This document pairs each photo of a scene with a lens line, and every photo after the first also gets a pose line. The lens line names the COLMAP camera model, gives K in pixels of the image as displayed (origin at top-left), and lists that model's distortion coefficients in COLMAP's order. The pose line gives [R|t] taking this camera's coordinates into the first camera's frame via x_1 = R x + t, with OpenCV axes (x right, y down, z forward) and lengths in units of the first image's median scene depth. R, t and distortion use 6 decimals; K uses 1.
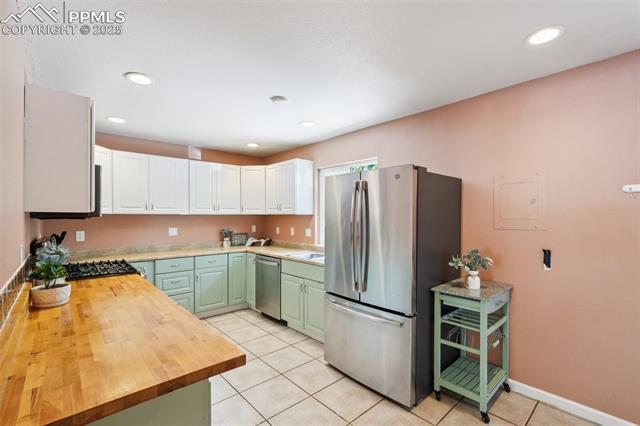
lens RADIAL K [[289.0, 0, 320.0], [0, 289.0, 213.0], [0, 0, 1]] dist [-0.009186, 0.000117]
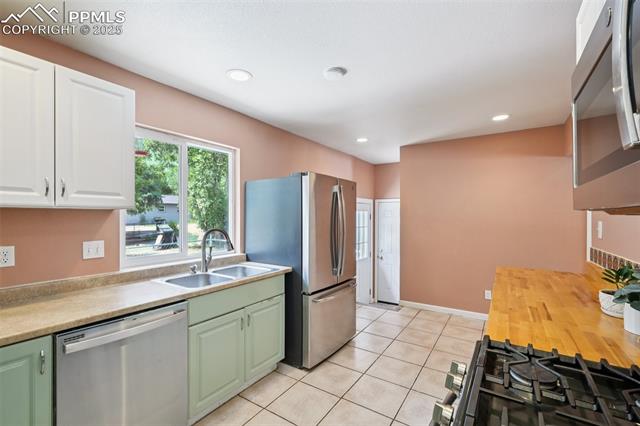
lens RADIAL K [[280.8, 0, 320.0], [0, 280.8, 213.0], [0, 0, 1]] dist [0.000969, 0.000219]
pose [[-0.243587, 0.008838, 0.969839, -0.625097], [-0.010687, 0.999873, -0.011796, 0.013048], [-0.969820, -0.013238, -0.243462, 0.852475]]
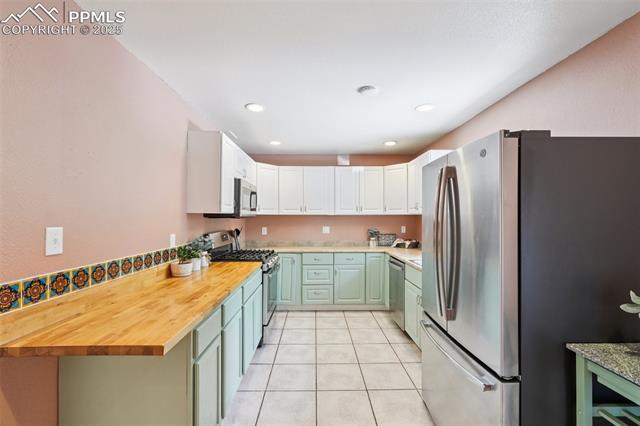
lens RADIAL K [[275.7, 0, 320.0], [0, 275.7, 213.0], [0, 0, 1]] dist [0.002237, 0.000435]
pose [[0.748370, -0.009845, -0.663209, 0.225915], [0.006991, 0.999951, -0.006955, 0.004475], [0.663245, 0.000568, 0.748402, 0.167191]]
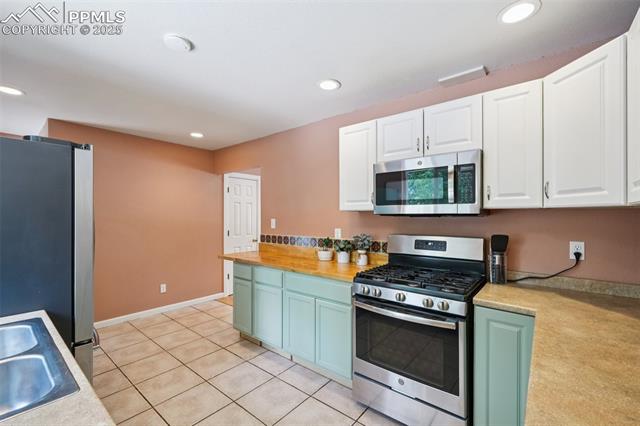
lens RADIAL K [[275.7, 0, 320.0], [0, 275.7, 213.0], [0, 0, 1]] dist [0.002237, 0.000435]
pose [[-0.989536, -0.002420, -0.144268, -0.257716], [0.000806, 0.999751, -0.022301, 0.018014], [0.144286, -0.022184, -0.989287, 1.164241]]
